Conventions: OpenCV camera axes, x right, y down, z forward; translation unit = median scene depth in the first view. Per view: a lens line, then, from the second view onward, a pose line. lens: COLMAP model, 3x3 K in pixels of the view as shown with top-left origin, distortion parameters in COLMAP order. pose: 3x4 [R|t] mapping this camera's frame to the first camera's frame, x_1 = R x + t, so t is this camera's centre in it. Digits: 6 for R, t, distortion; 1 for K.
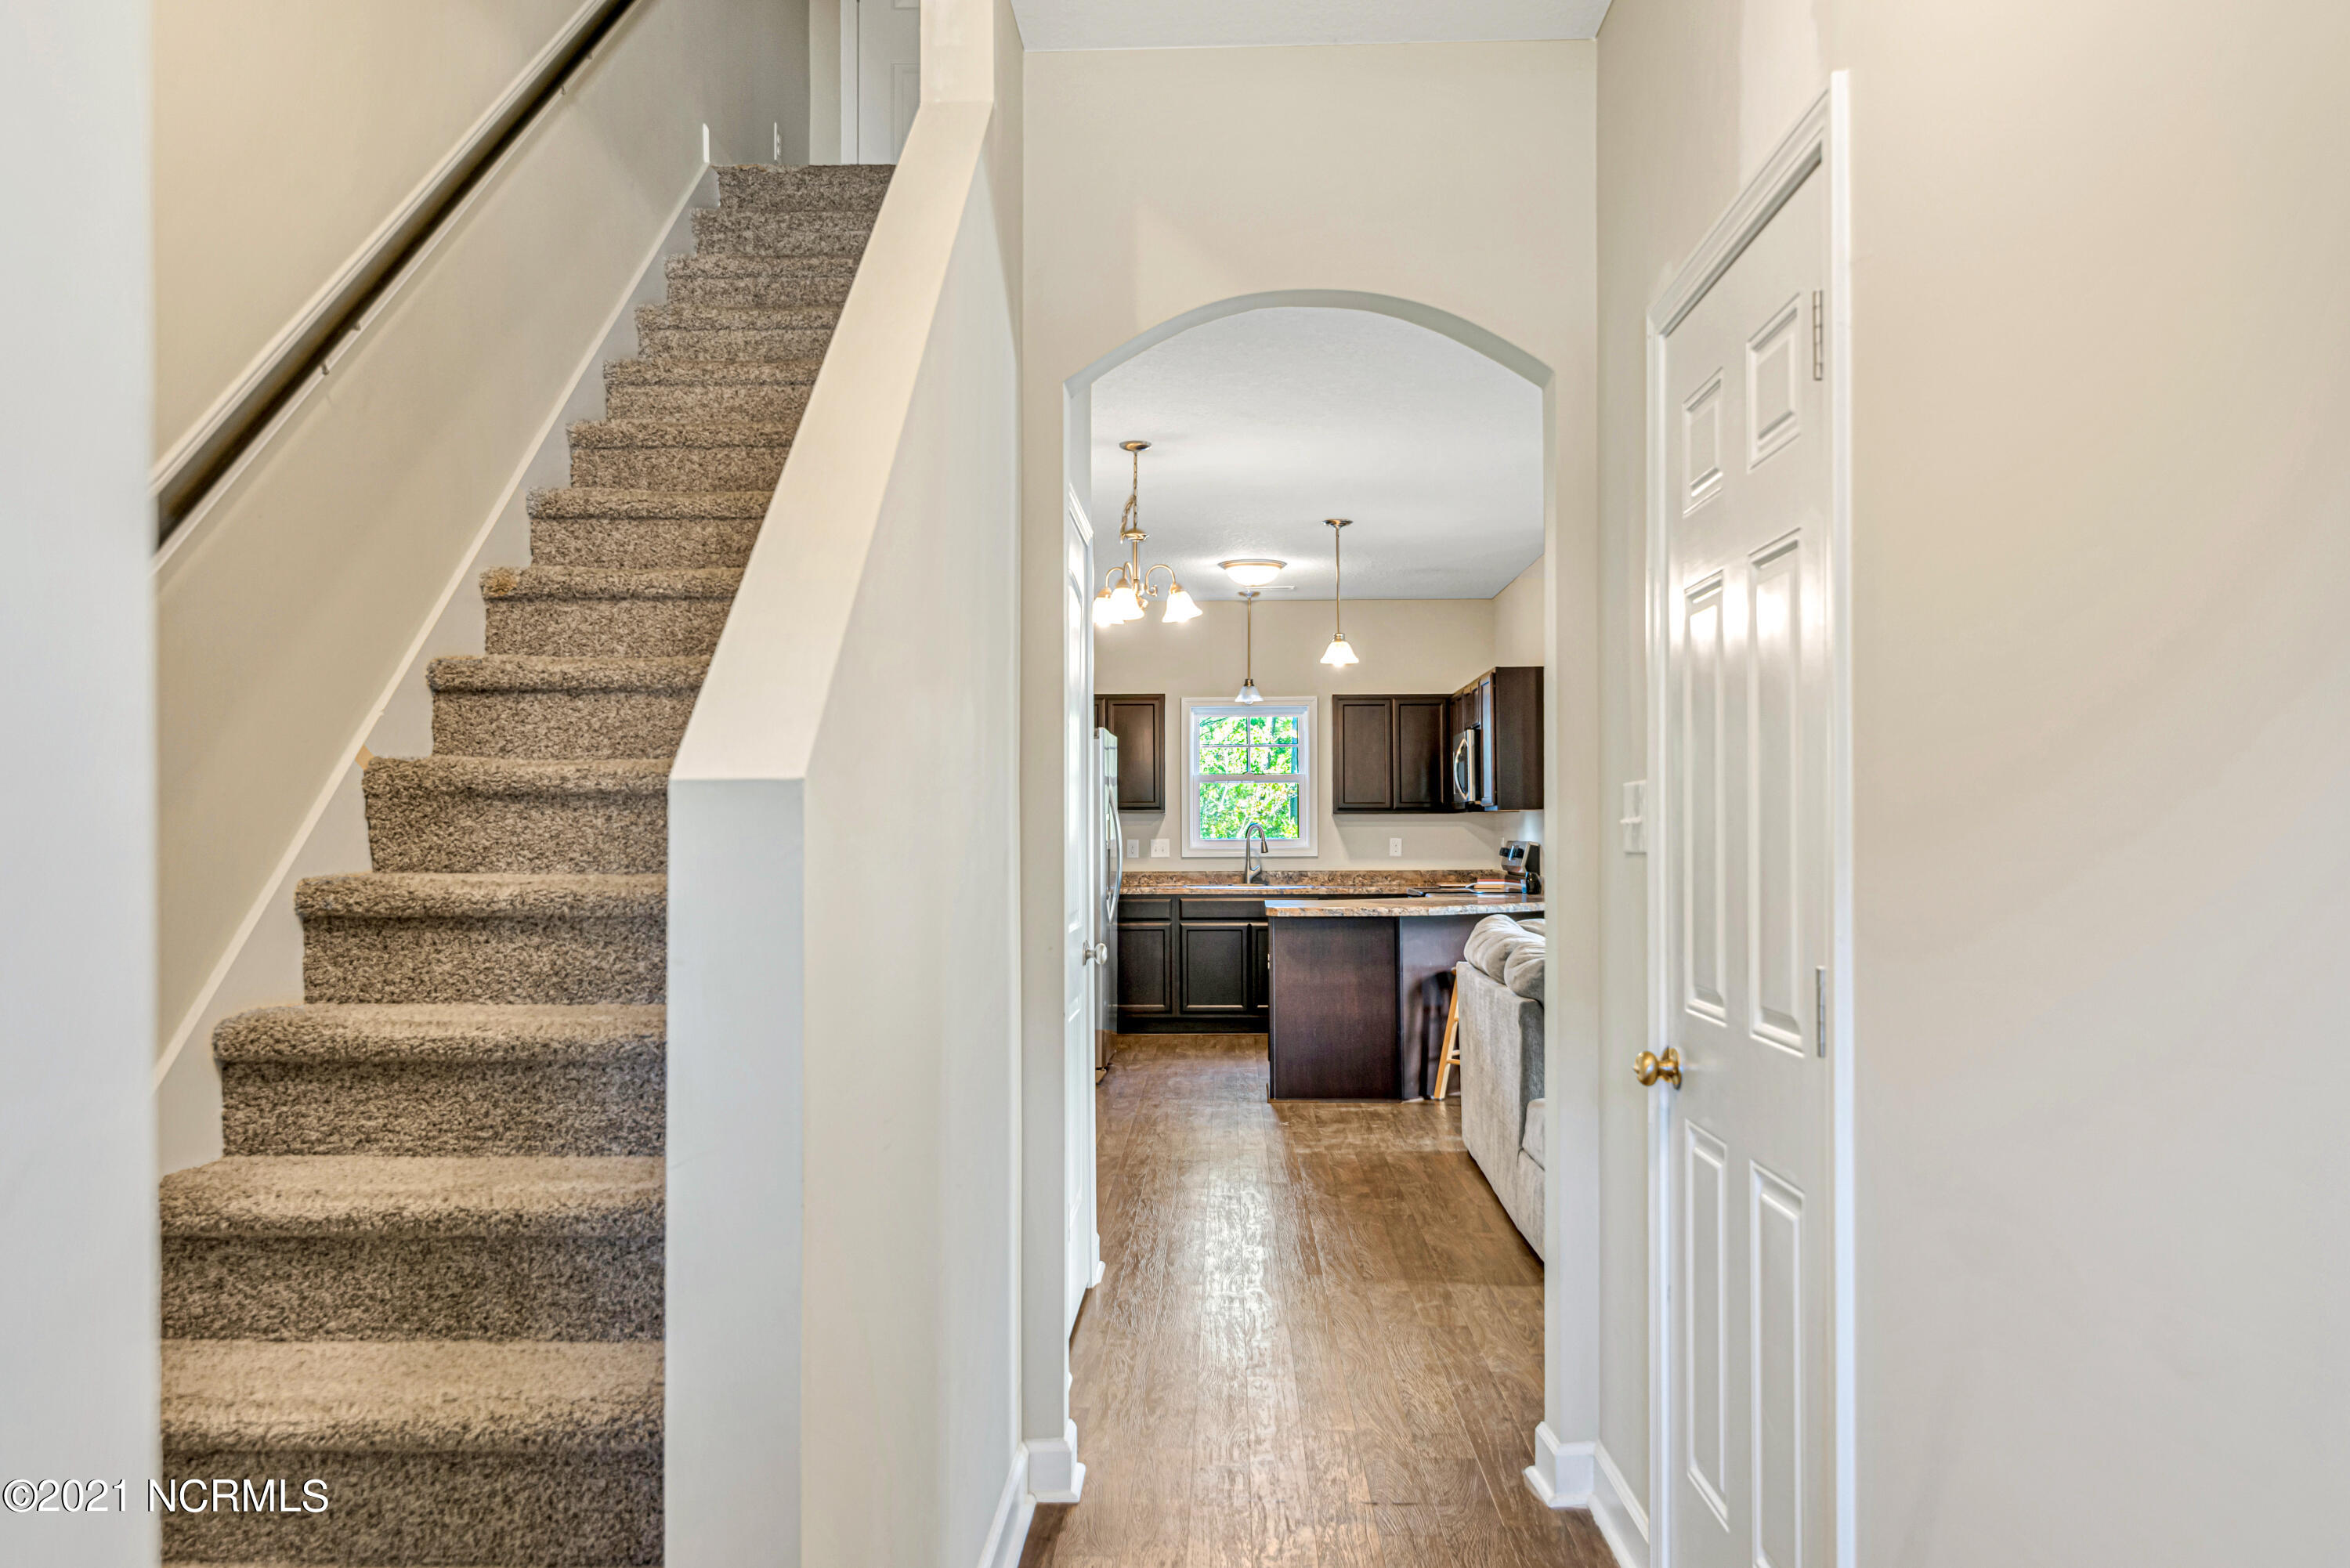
lens RADIAL K [[1865.5, 0, 1176.4], [0, 1865.5, 827.2], [0, 0, 1]] dist [0.000835, 0.001138]
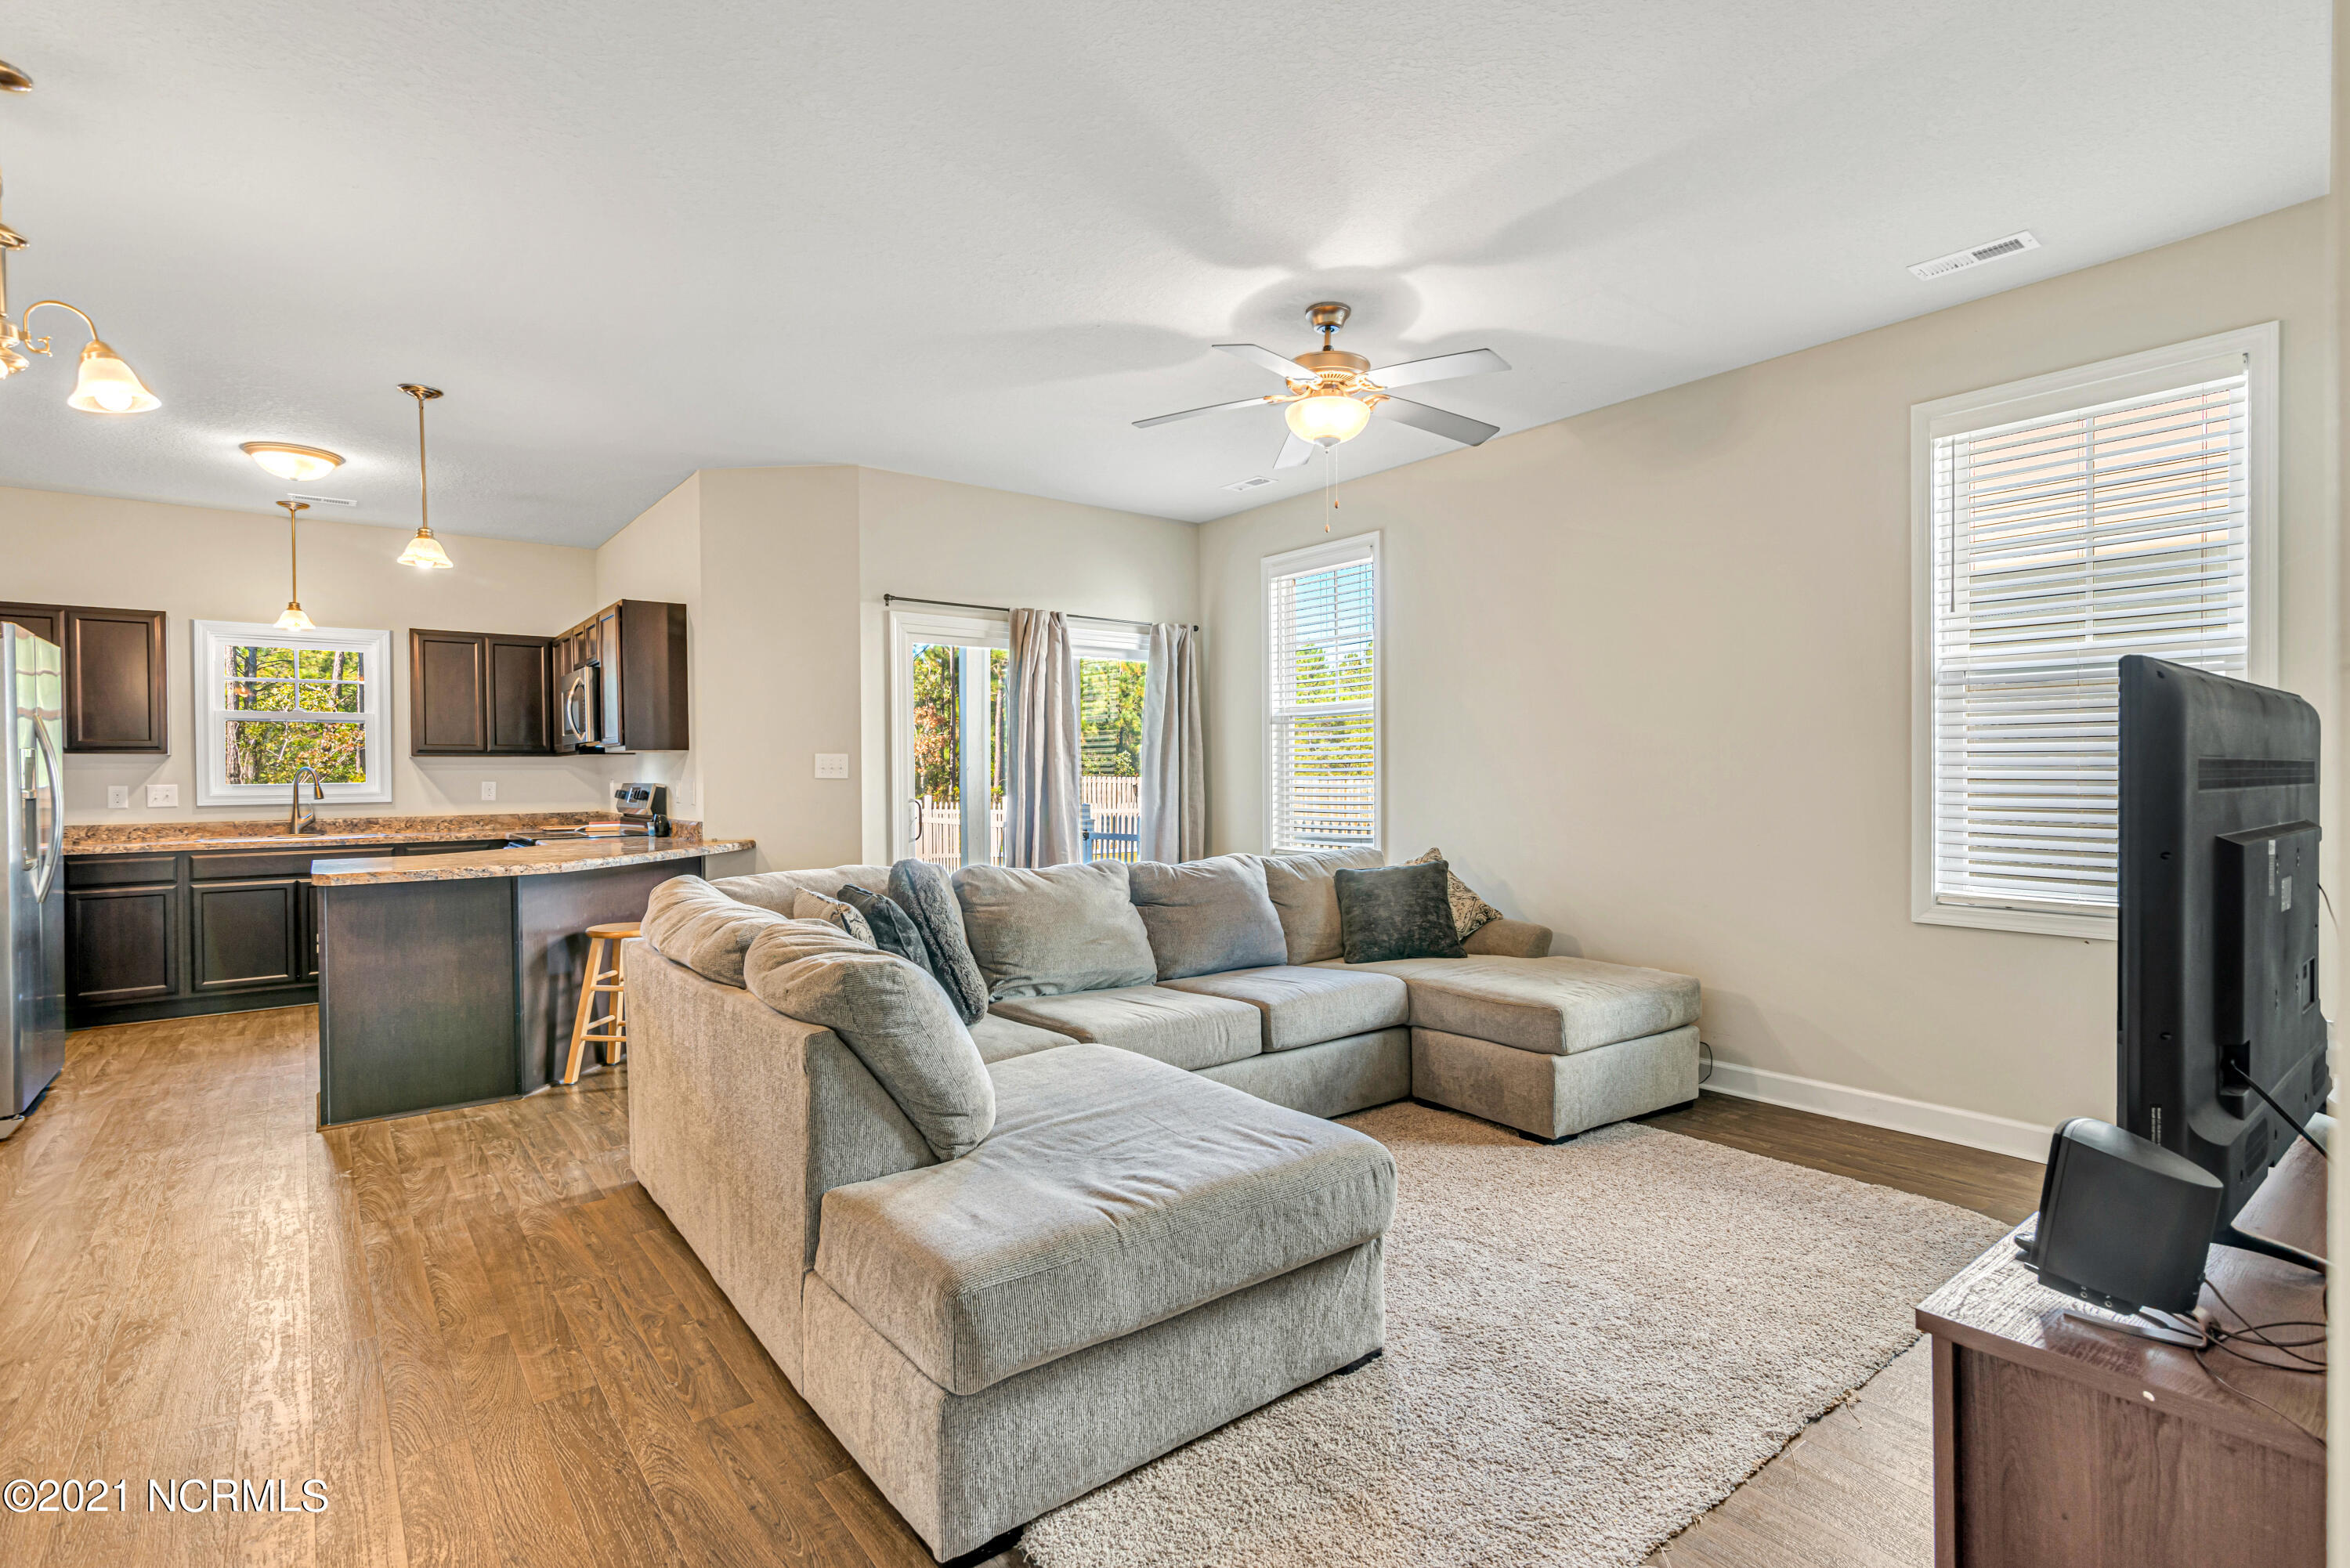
lens RADIAL K [[1117.5, 0, 1187.5], [0, 1117.5, 781.6], [0, 0, 1]] dist [0.002046, 0.000402]
pose [[0.766055, -0.007132, 0.642735, 0.024360], [0.003972, 0.999972, 0.006362, 0.004072], [-0.642762, -0.002321, 0.766062, 0.363286]]
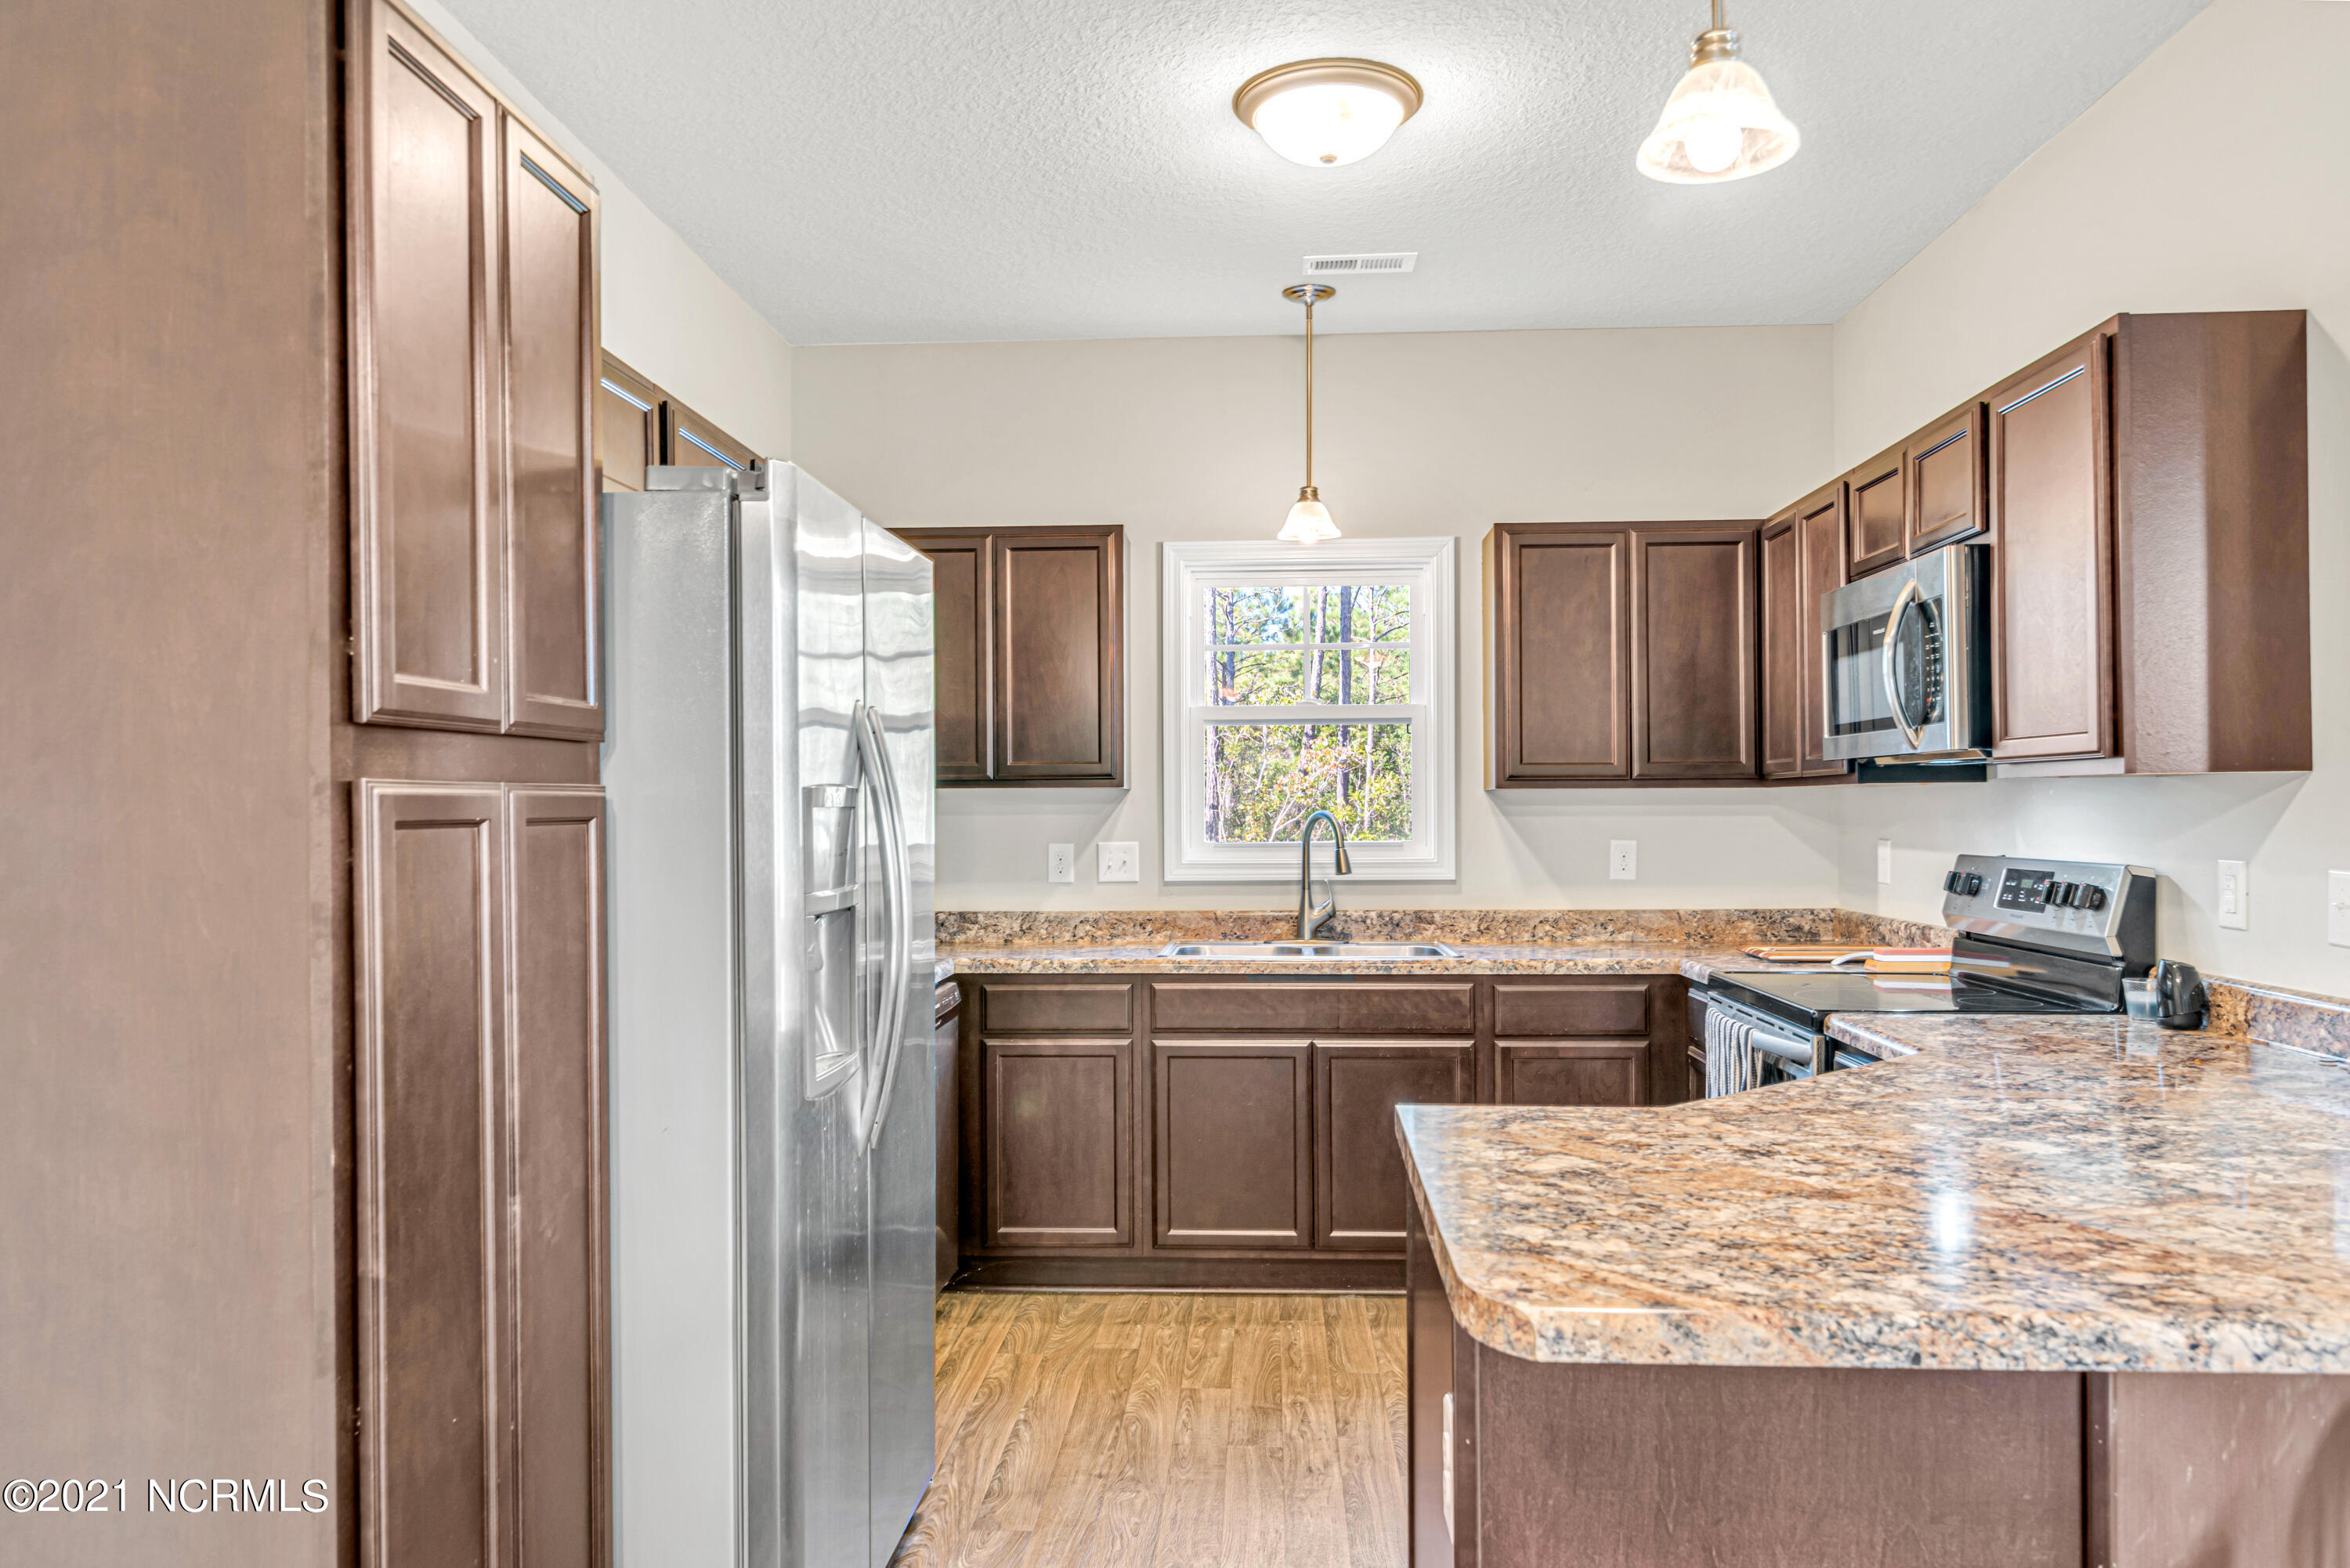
lens RADIAL K [[1563.6, 0, 1175.0], [0, 1563.6, 784.0], [0, 0, 1]] dist [0.003657, 0.000989]
pose [[0.999520, -0.000444, -0.030977, 0.020689], [0.000041, 0.999915, -0.013008, -0.003728], [0.030981, 0.013001, 0.999435, 0.703247]]
